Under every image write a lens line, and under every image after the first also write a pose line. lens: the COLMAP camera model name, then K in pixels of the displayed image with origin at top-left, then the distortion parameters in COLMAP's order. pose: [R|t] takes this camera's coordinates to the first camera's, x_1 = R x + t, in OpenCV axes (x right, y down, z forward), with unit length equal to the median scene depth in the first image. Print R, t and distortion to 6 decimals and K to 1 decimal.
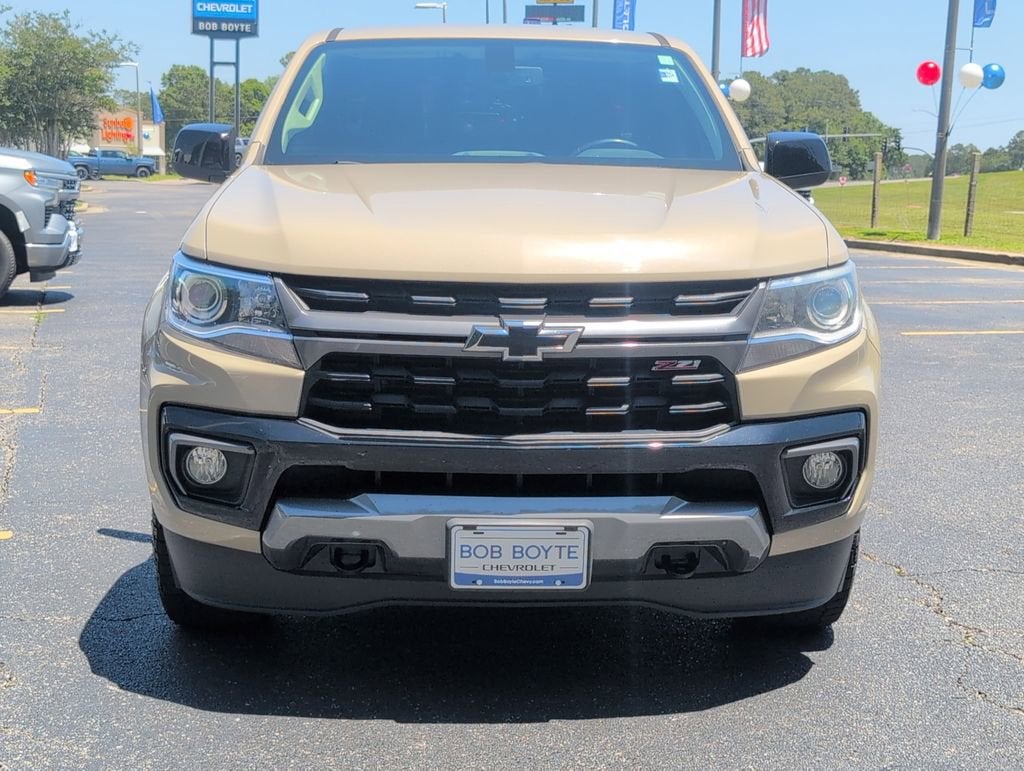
lens RADIAL K [[1609.5, 0, 512.0], [0, 1609.5, 385.5], [0, 0, 1]] dist [0.150762, -0.809875]
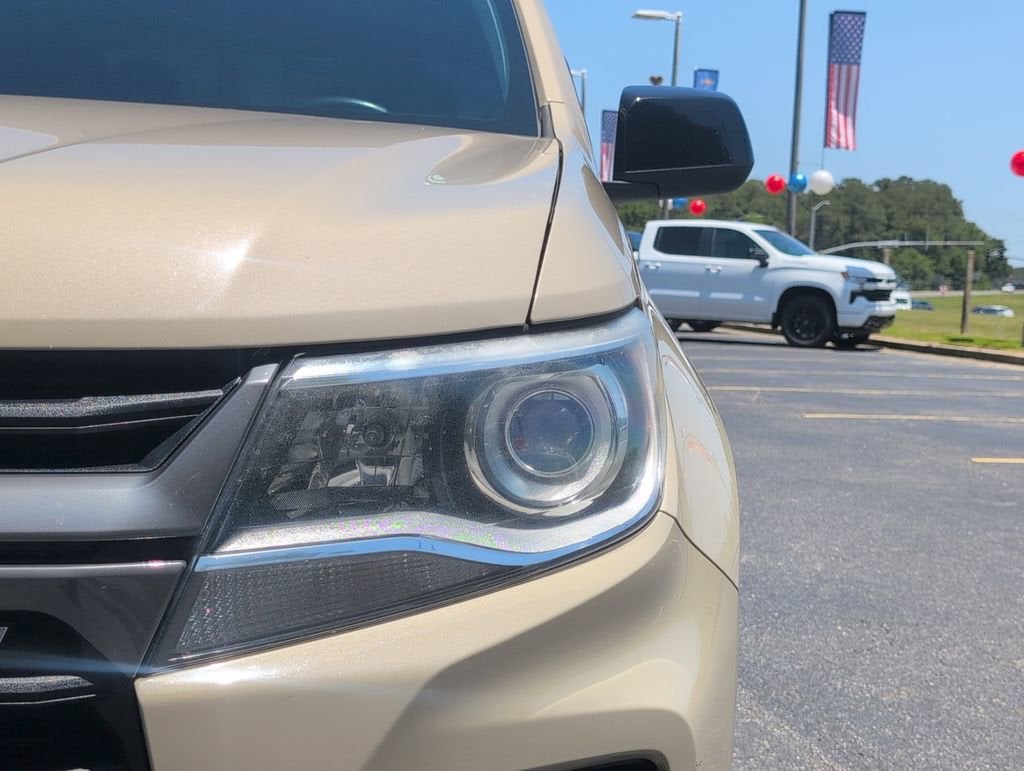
lens RADIAL K [[1577.5, 0, 512.0], [0, 1577.5, 385.5], [0, 0, 1]] dist [0.018718, -1.160985]
pose [[0.996524, 0.028466, -0.078286, 0.226421], [-0.032928, 0.997871, -0.056304, -0.045395], [0.076517, 0.058686, 0.995340, 0.717688]]
